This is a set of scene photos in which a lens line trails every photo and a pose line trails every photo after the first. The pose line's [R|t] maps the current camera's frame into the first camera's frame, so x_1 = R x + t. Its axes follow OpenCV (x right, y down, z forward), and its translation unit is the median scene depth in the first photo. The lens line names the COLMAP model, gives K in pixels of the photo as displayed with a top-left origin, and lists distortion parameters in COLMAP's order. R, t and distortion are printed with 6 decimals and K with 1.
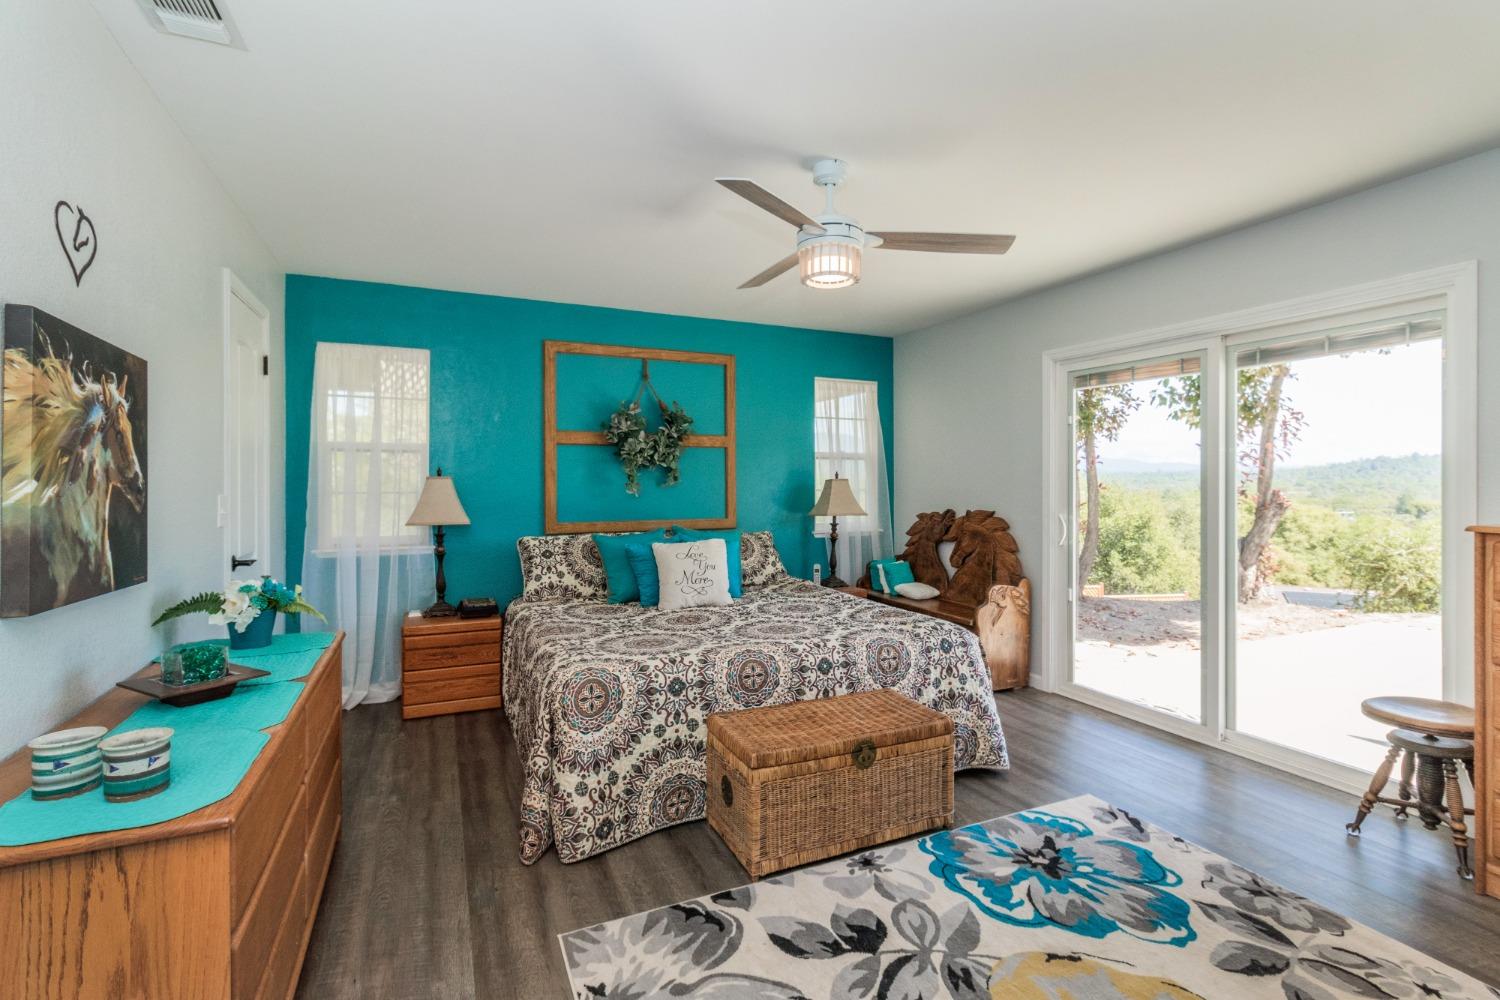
lens RADIAL K [[688.8, 0, 748.6], [0, 688.8, 490.1], [0, 0, 1]] dist [-0.000319, -0.000506]
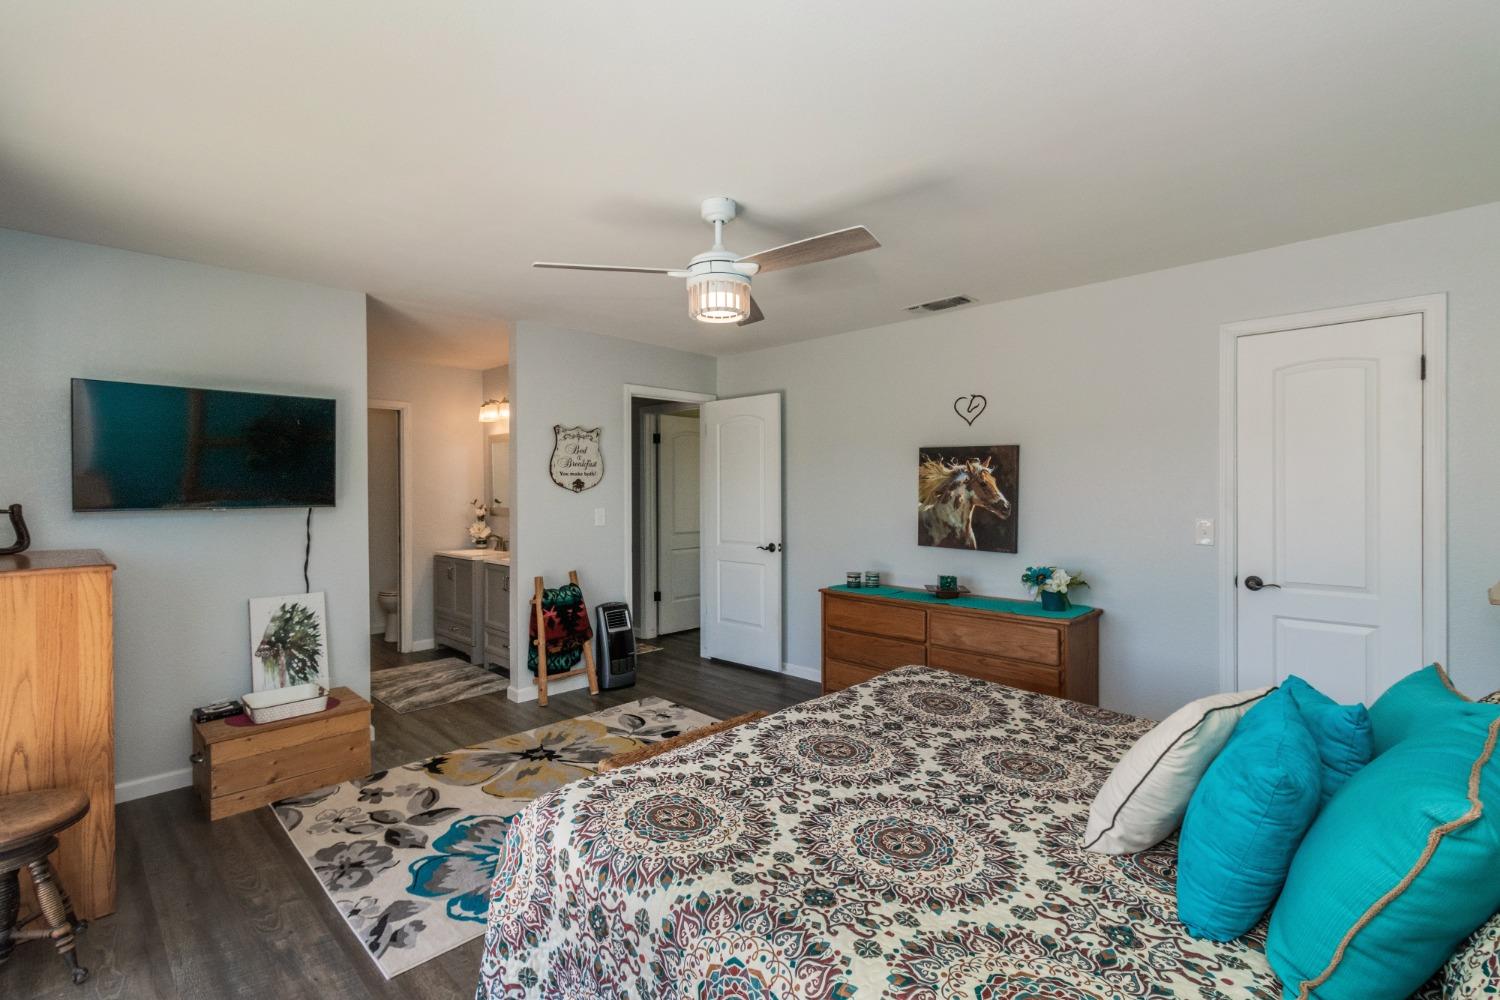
lens RADIAL K [[688.8, 0, 747.9], [0, 688.8, 500.2], [0, 0, 1]] dist [-0.000319, -0.000506]
pose [[-0.934499, 0.010150, -0.355822, 0.586508], [-0.000919, 0.999521, 0.030924, -0.086630], [0.355966, 0.029226, -0.934042, 2.601599]]
